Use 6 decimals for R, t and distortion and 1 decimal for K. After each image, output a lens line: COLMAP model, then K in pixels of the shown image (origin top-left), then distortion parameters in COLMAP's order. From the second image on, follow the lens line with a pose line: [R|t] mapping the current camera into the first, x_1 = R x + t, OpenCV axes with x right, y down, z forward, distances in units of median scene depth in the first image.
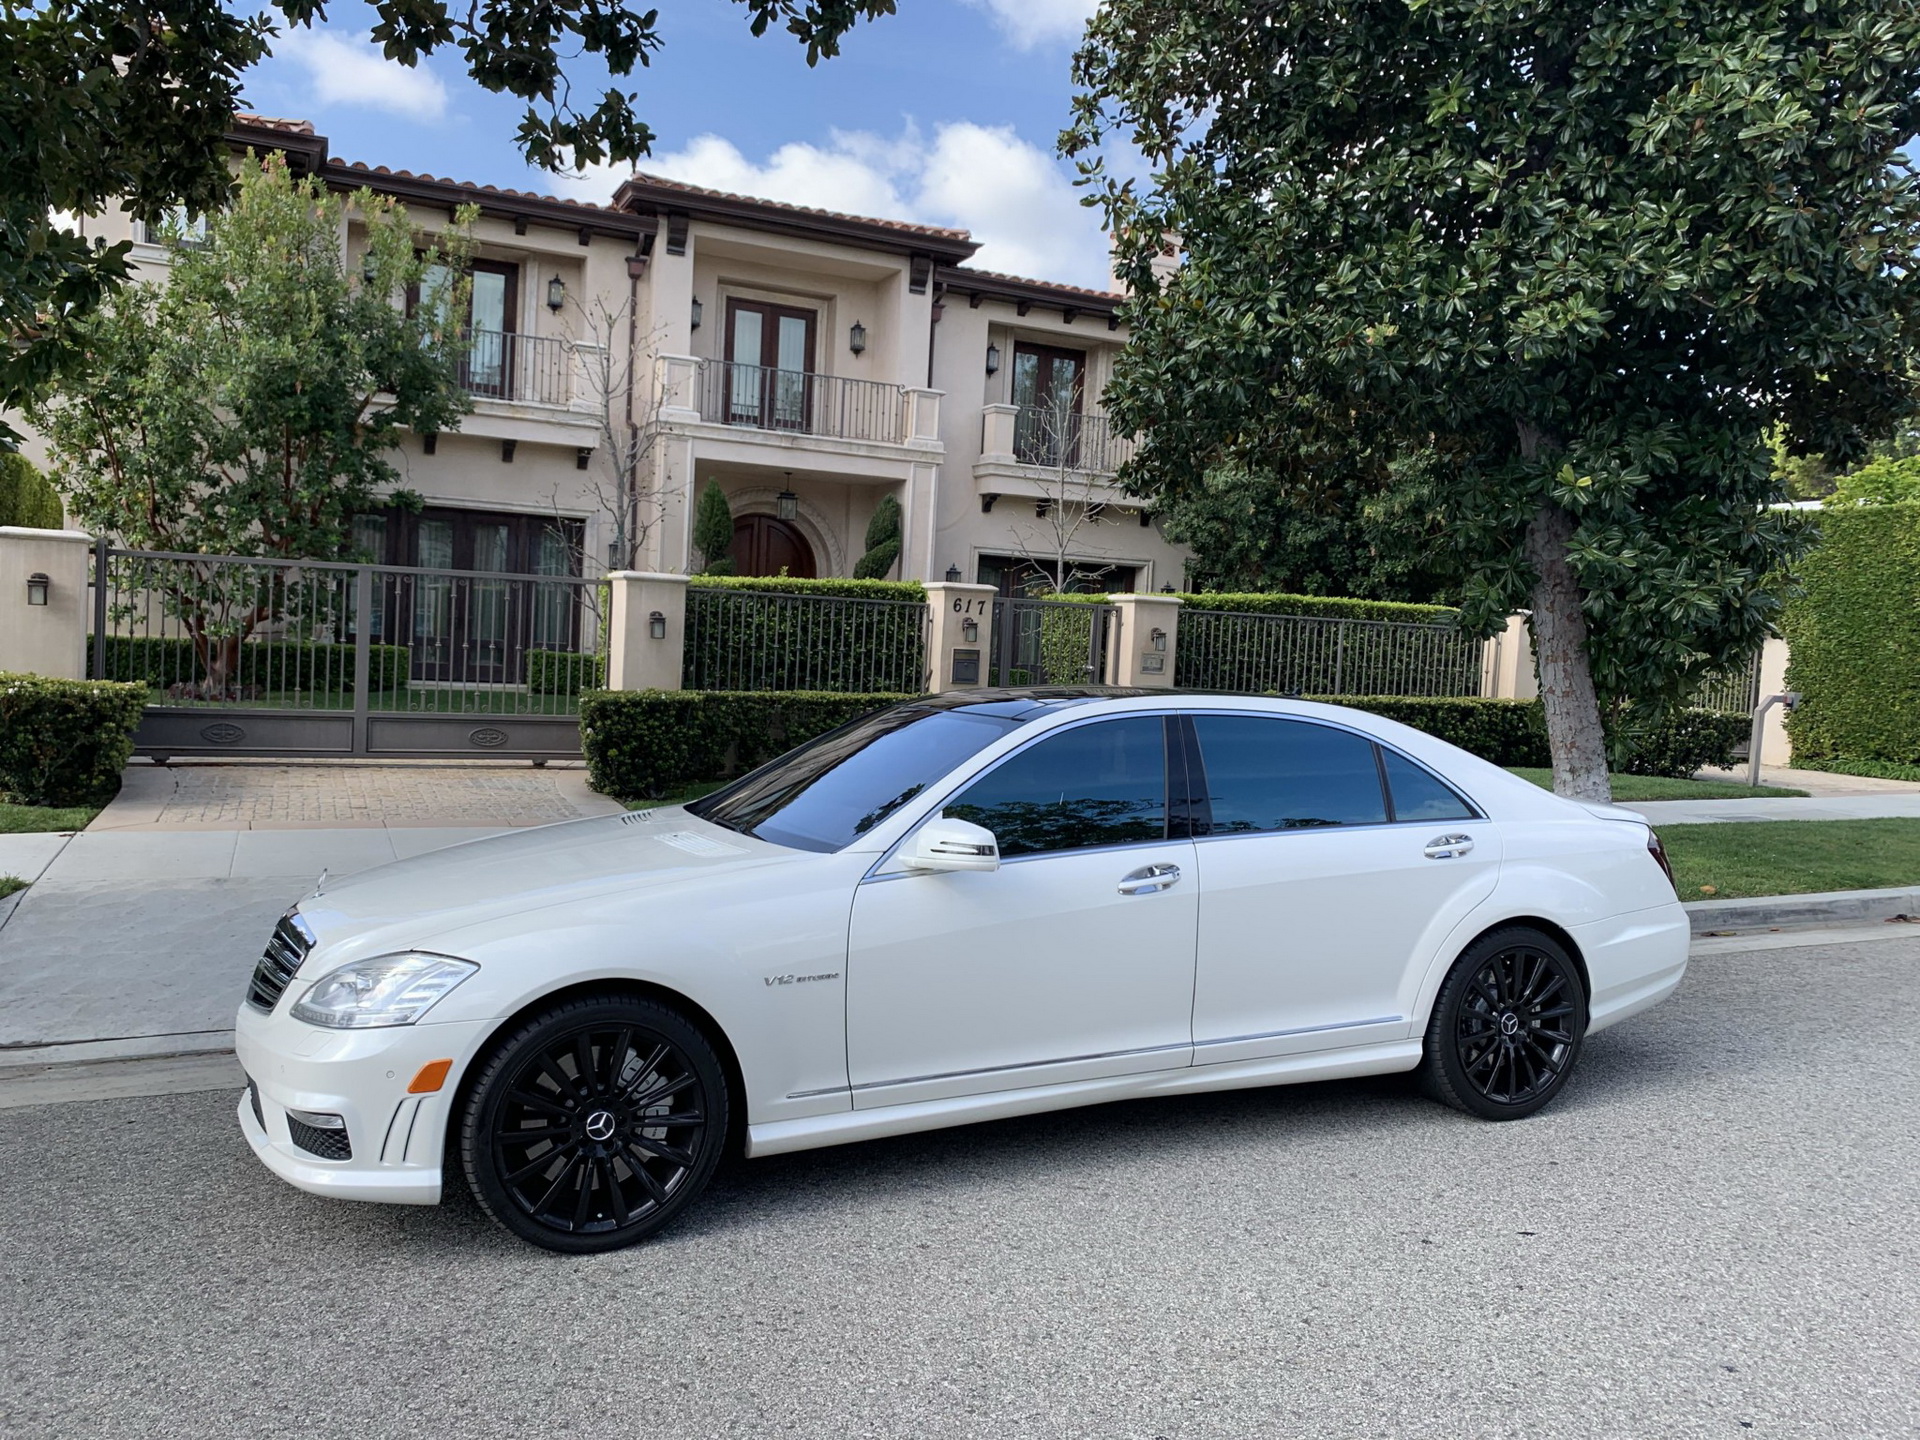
lens RADIAL K [[1461.3, 0, 956.5], [0, 1461.3, 709.9], [0, 0, 1]] dist [0.033716, -0.033886]
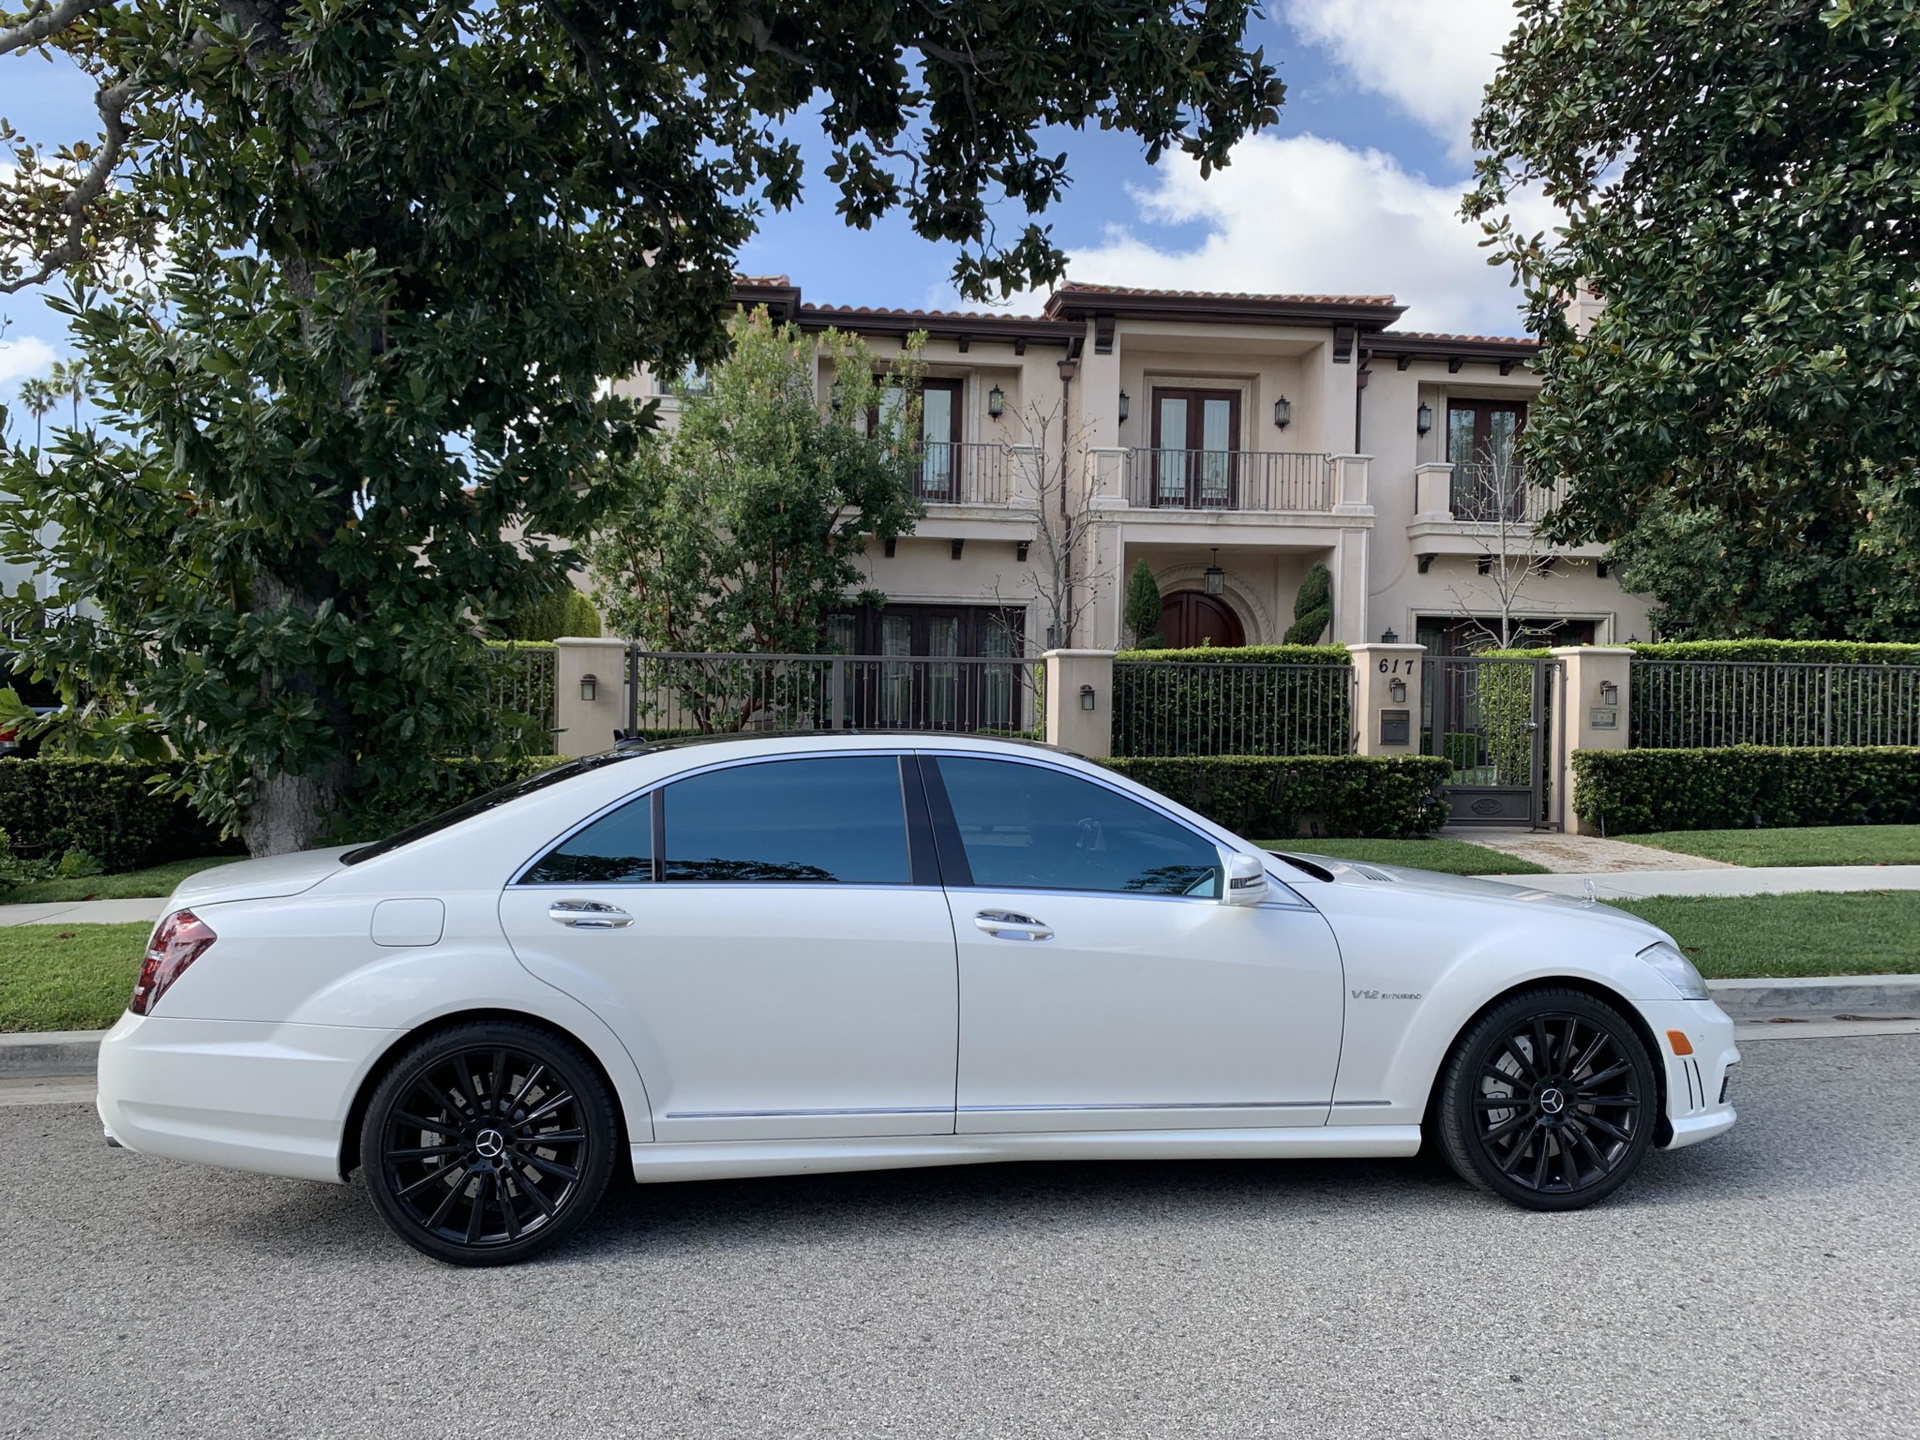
lens RADIAL K [[1461.3, 0, 953.4], [0, 1461.3, 711.1], [0, 0, 1]] dist [0.033716, -0.033886]
pose [[0.953599, -0.037626, -0.298718, 0.021011], [0.021459, 0.998131, -0.057219, 0.011554], [0.300313, 0.048154, 0.952625, -0.052715]]
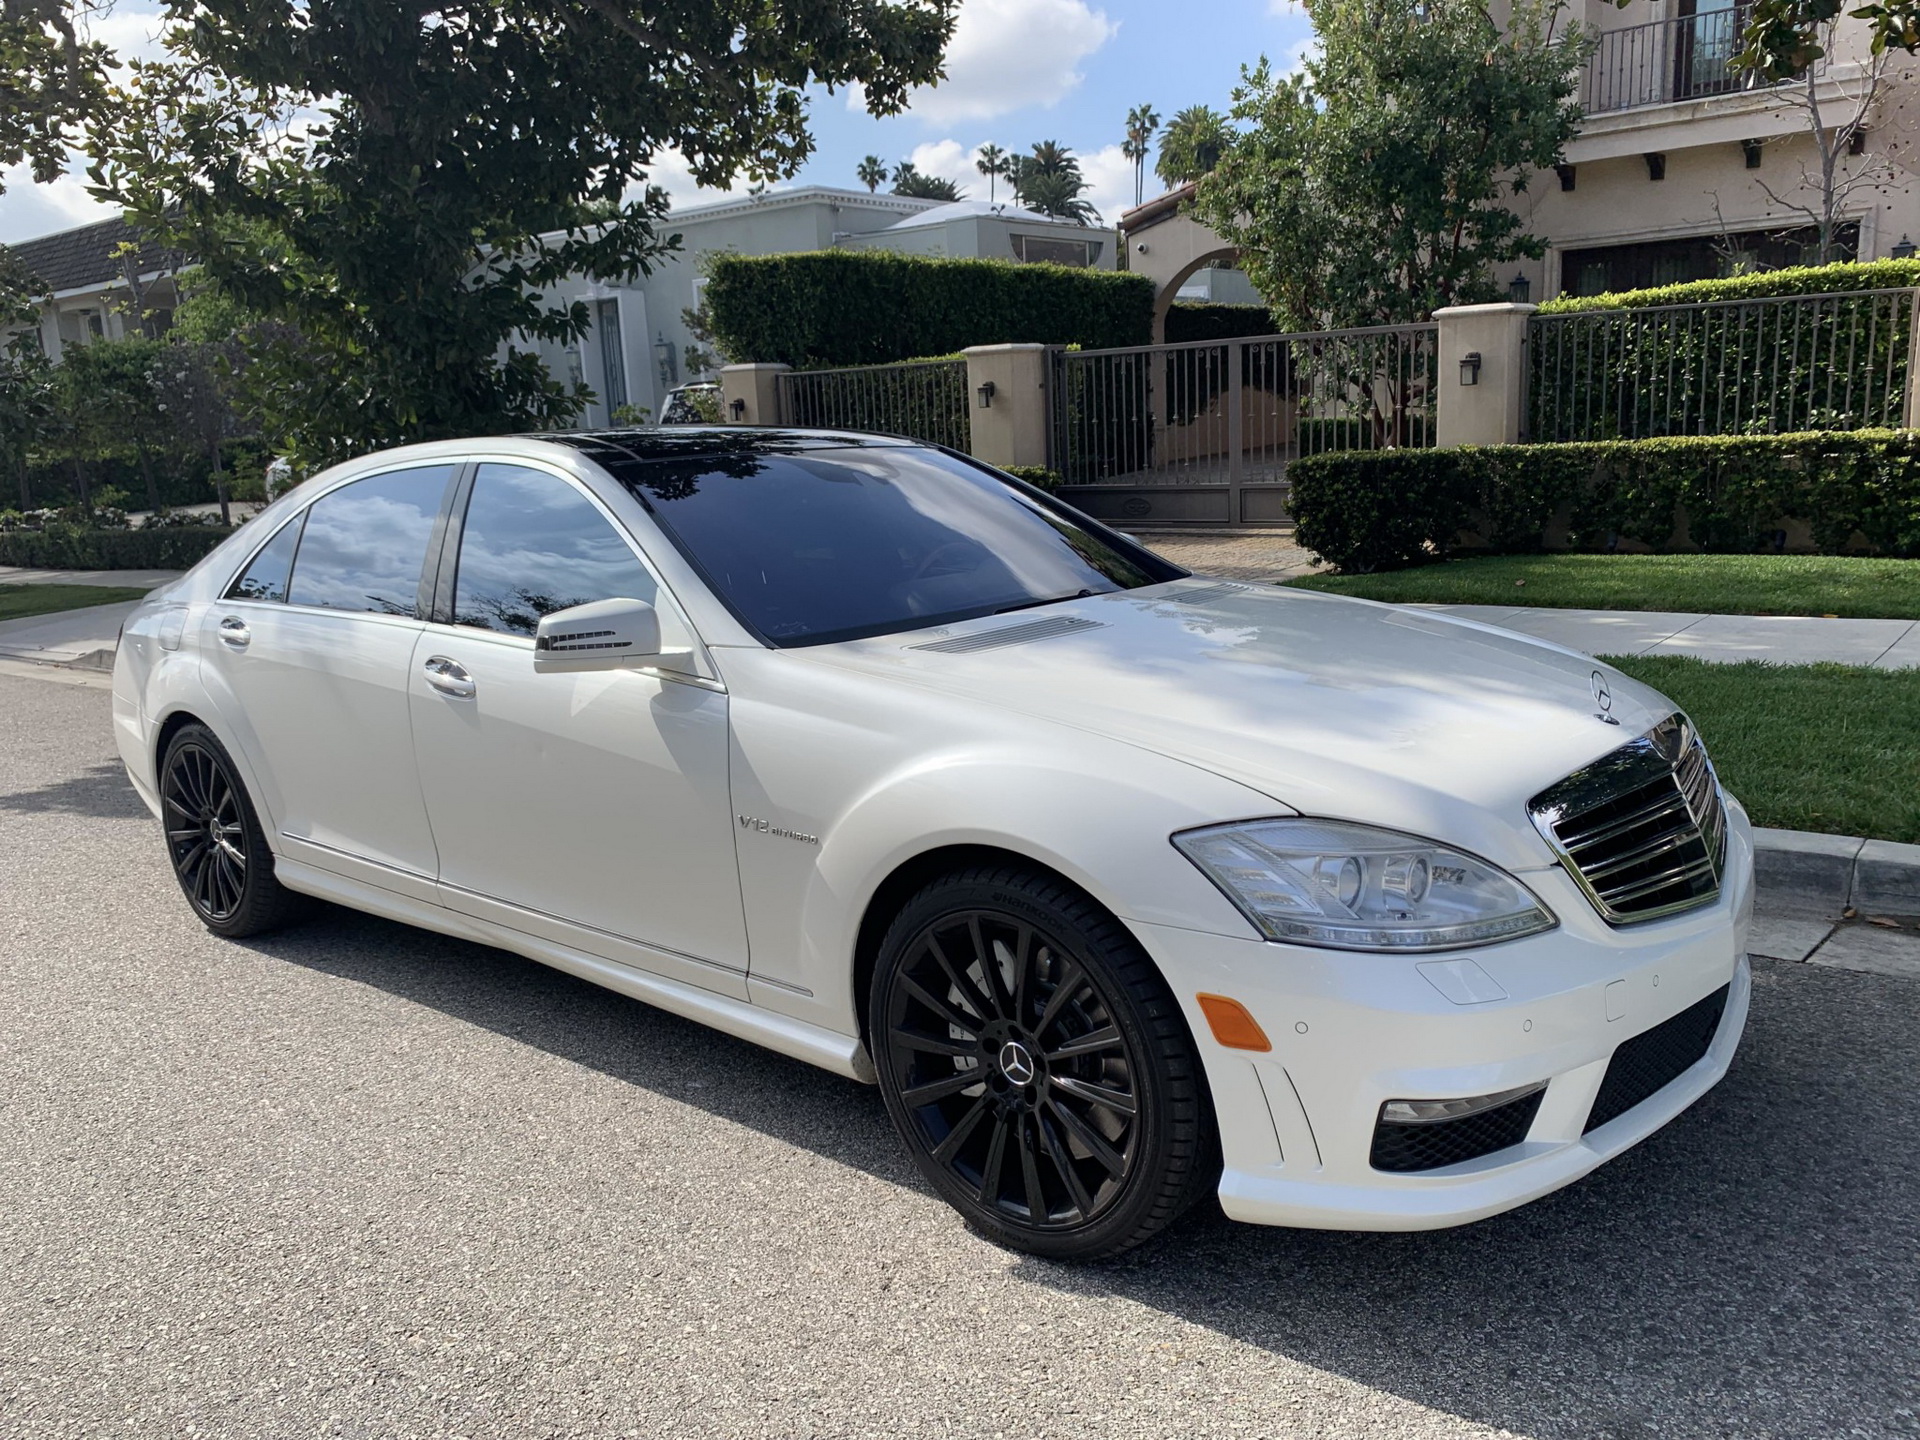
lens RADIAL K [[1461.3, 0, 946.9], [0, 1461.3, 722.9], [0, 0, 1]] dist [0.033716, -0.033886]
pose [[0.425350, 0.117648, -0.897350, 0.473204], [0.027443, 0.989382, 0.142722, 0.015692], [0.904613, -0.085332, 0.417605, 0.366385]]
